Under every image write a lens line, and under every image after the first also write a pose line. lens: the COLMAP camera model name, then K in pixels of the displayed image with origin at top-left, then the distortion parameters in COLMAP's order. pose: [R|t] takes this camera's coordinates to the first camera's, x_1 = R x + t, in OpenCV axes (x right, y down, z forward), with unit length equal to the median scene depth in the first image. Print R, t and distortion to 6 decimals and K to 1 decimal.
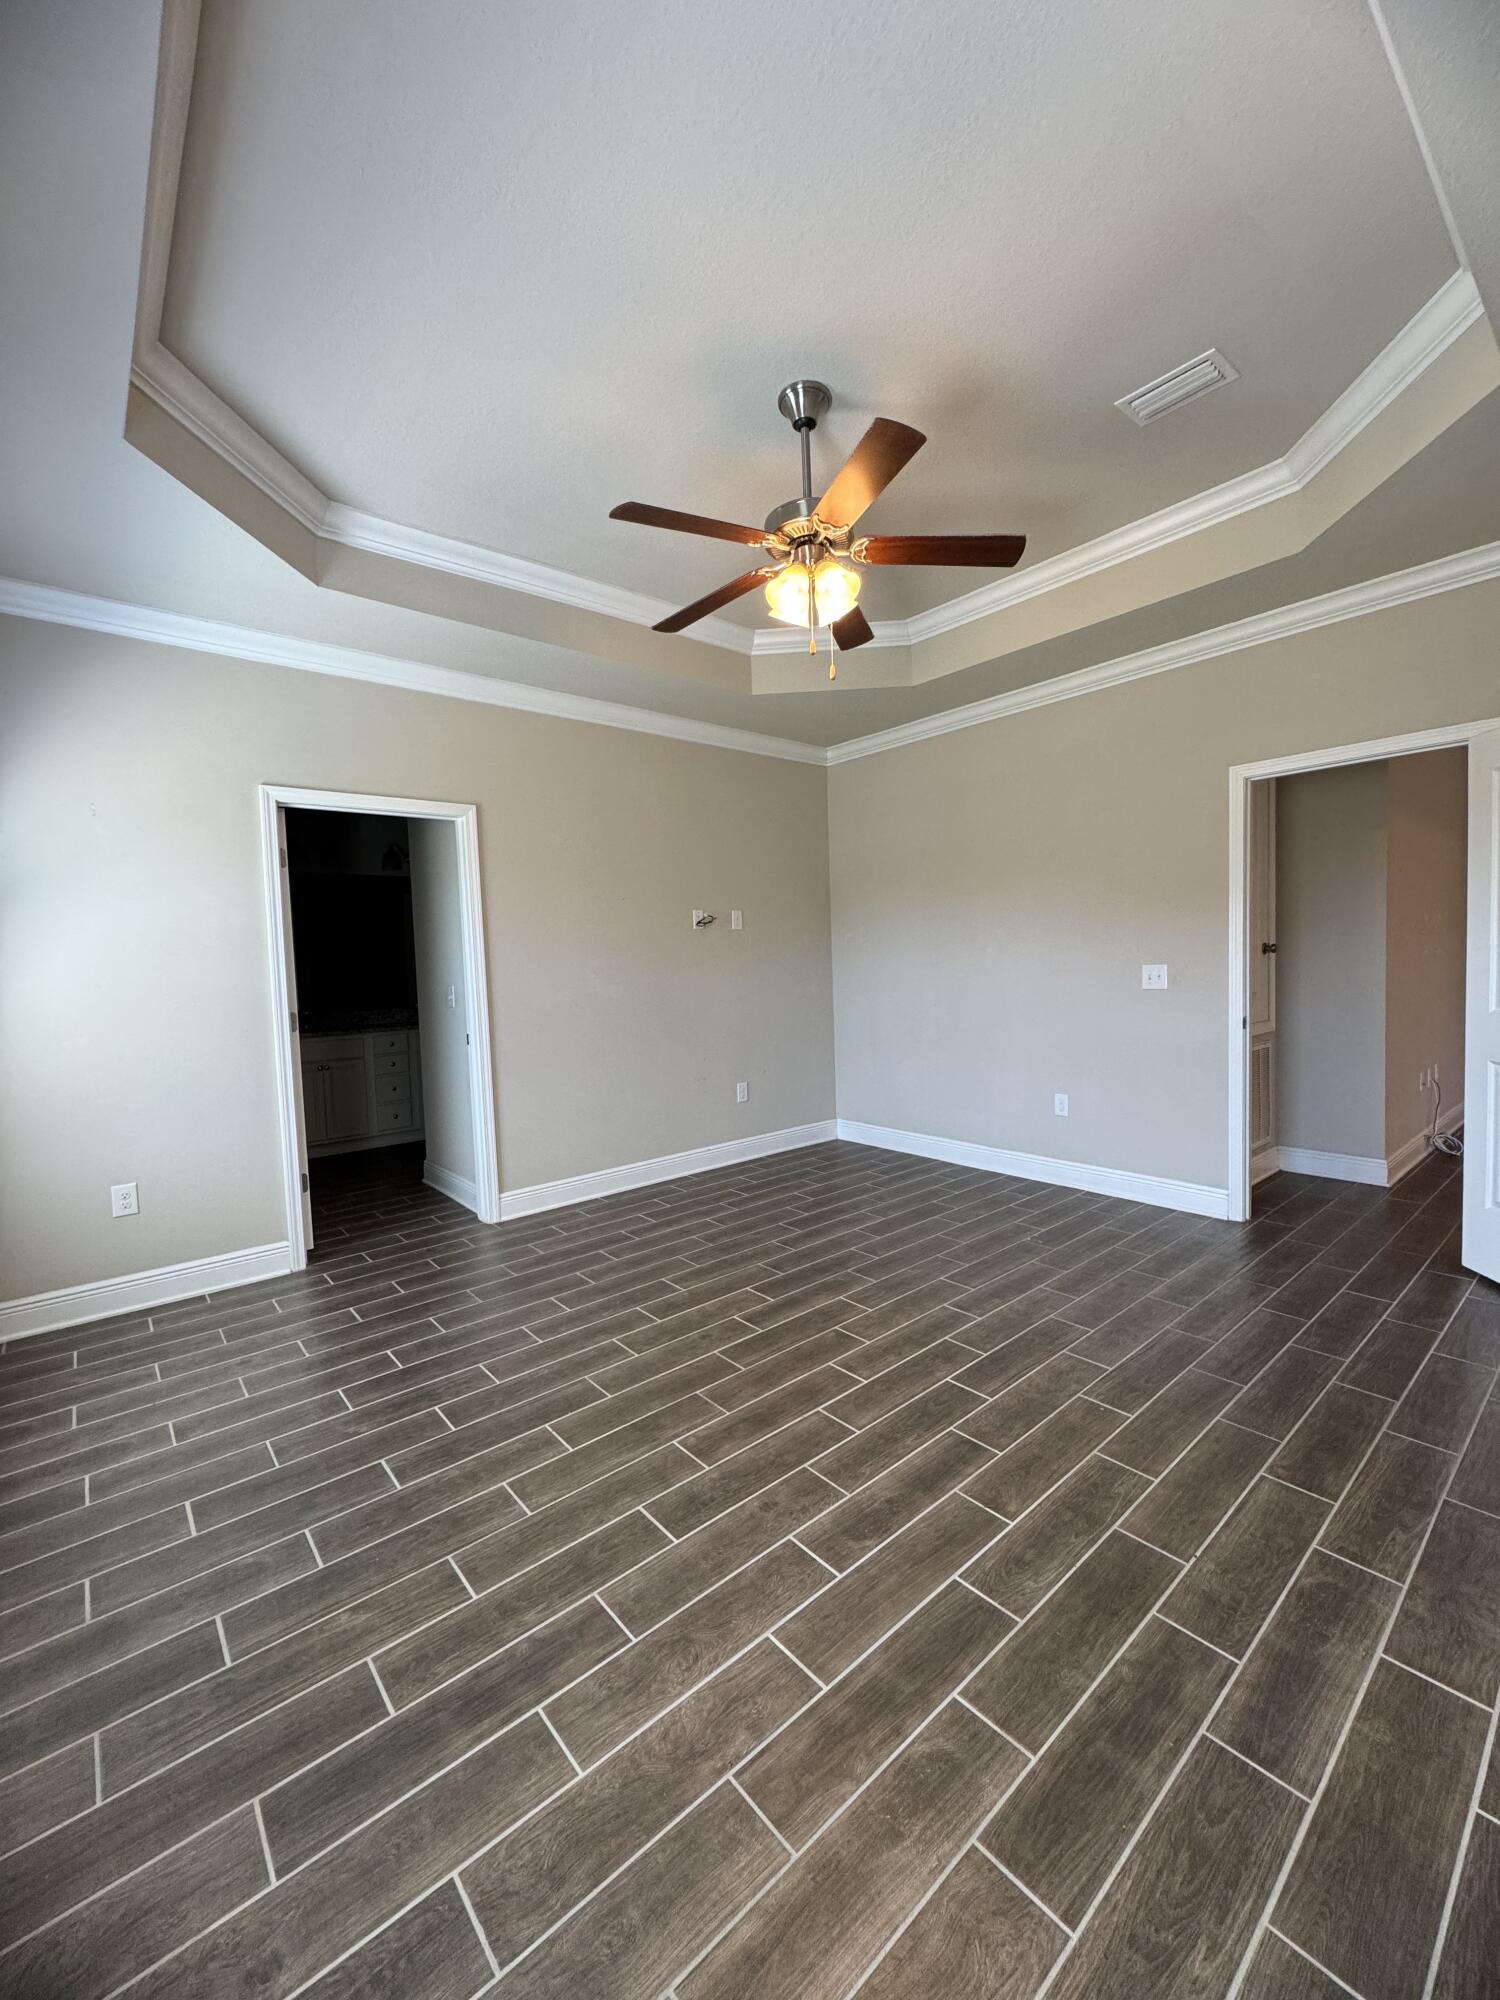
lens RADIAL K [[806.4, 0, 750.0], [0, 806.4, 1000.0], [0, 0, 1]] dist [-0.001283, -0.000038]
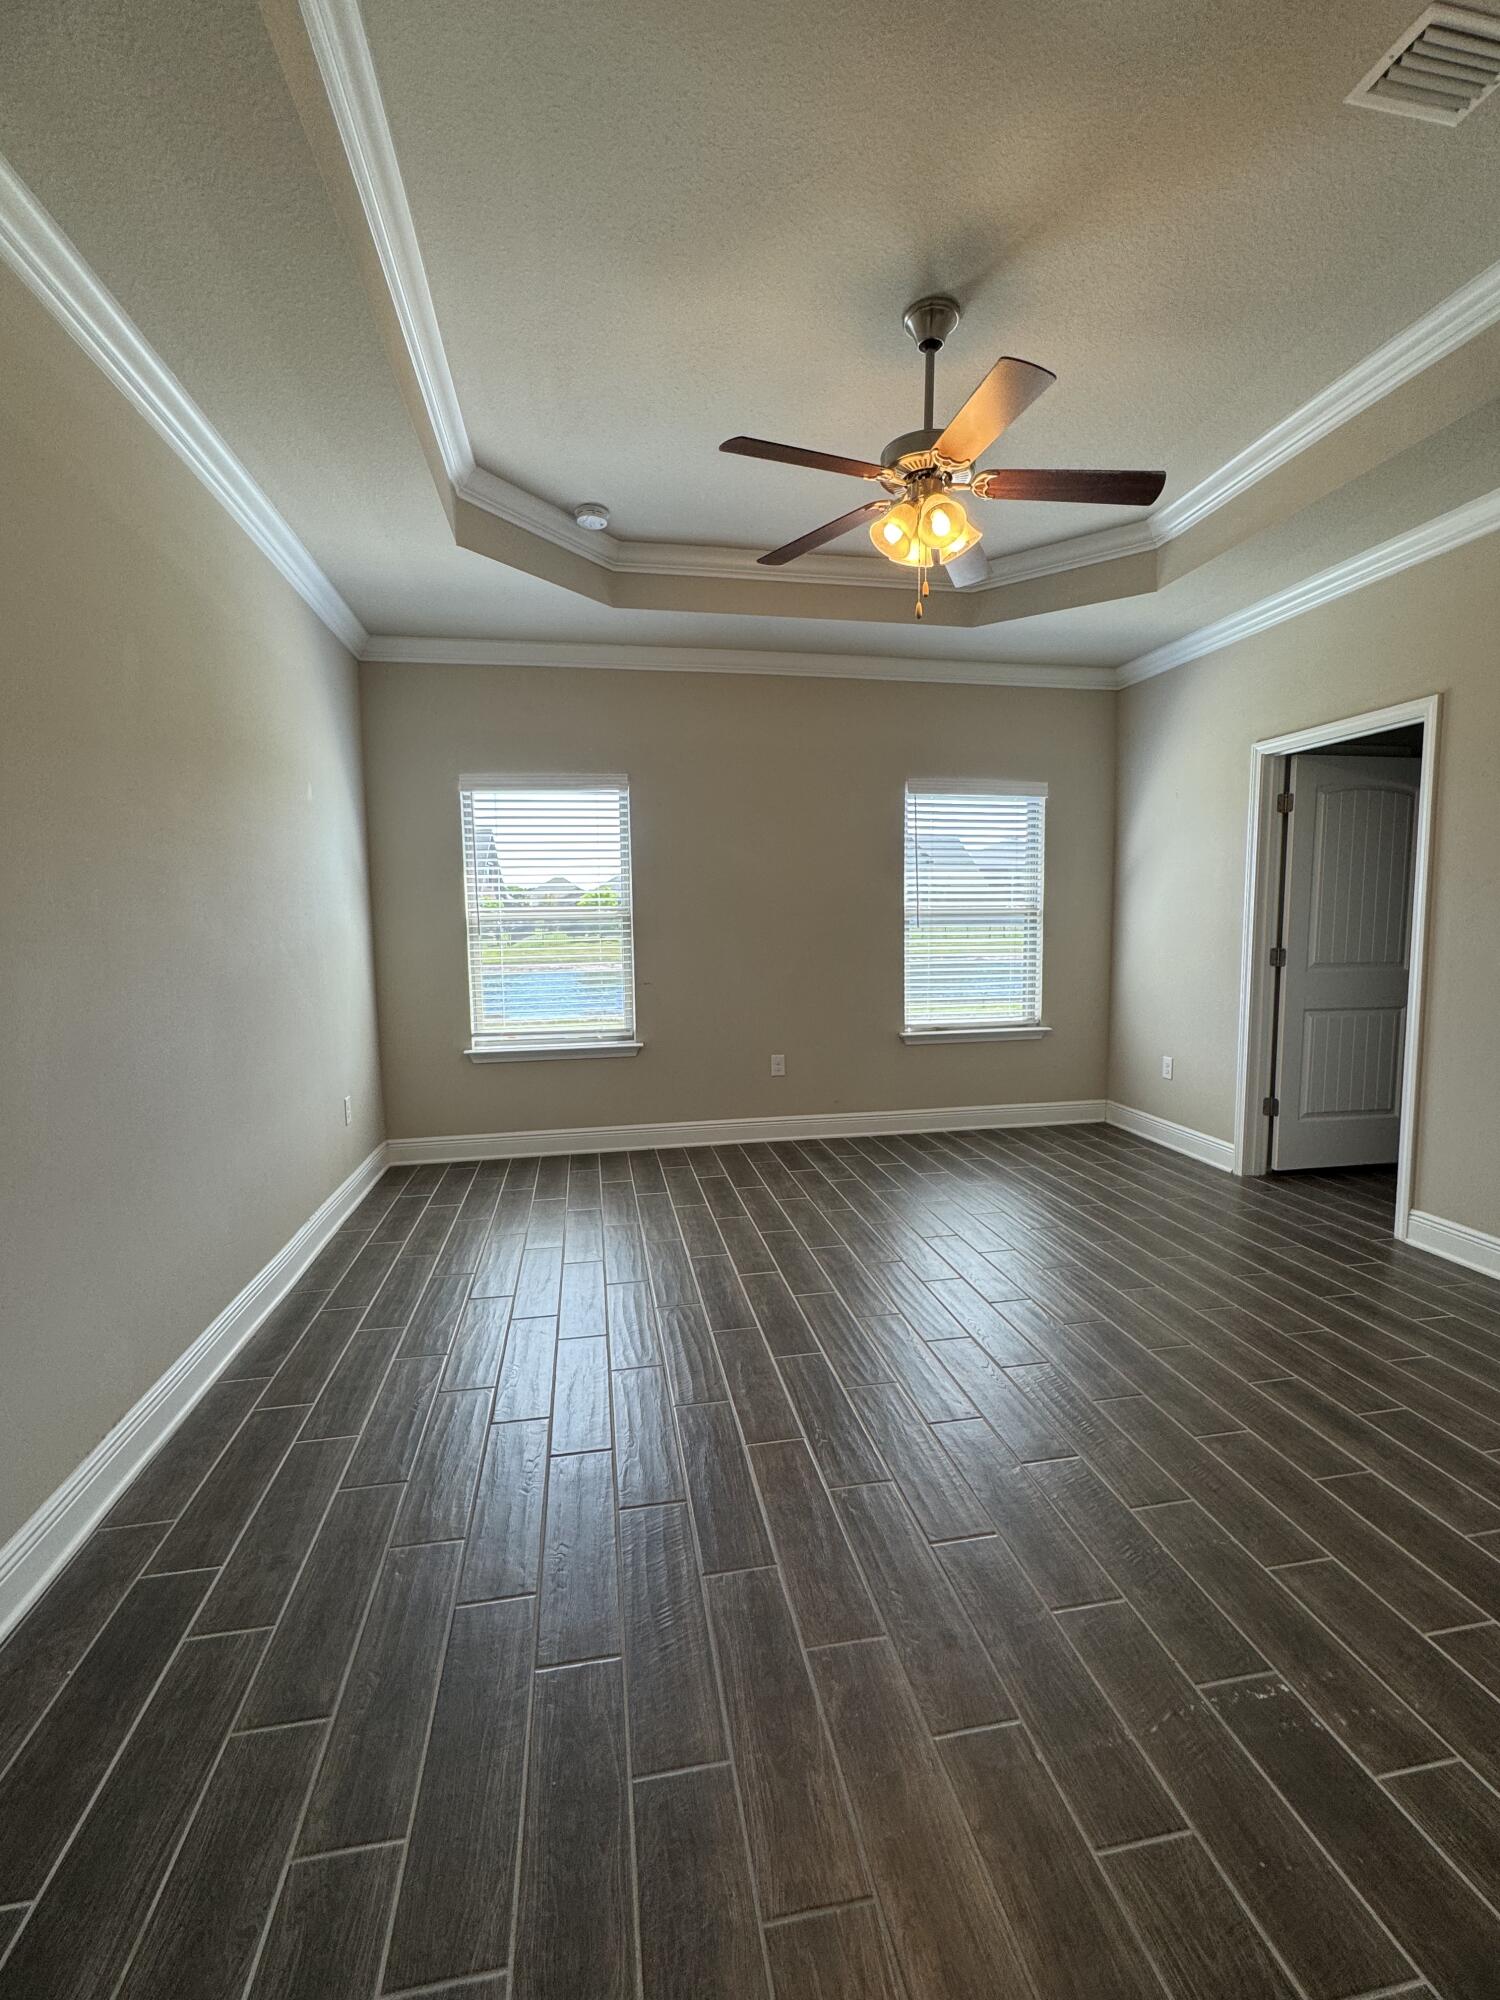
lens RADIAL K [[863.1, 0, 750.0], [0, 863.1, 1000.0], [0, 0, 1]] dist [0.000346, 0.000042]
pose [[-0.497172, 0.123120, -0.858872, 1.197599], [-0.016432, 0.988367, 0.151196, -0.120772], [0.867497, 0.089283, -0.489365, 1.464135]]
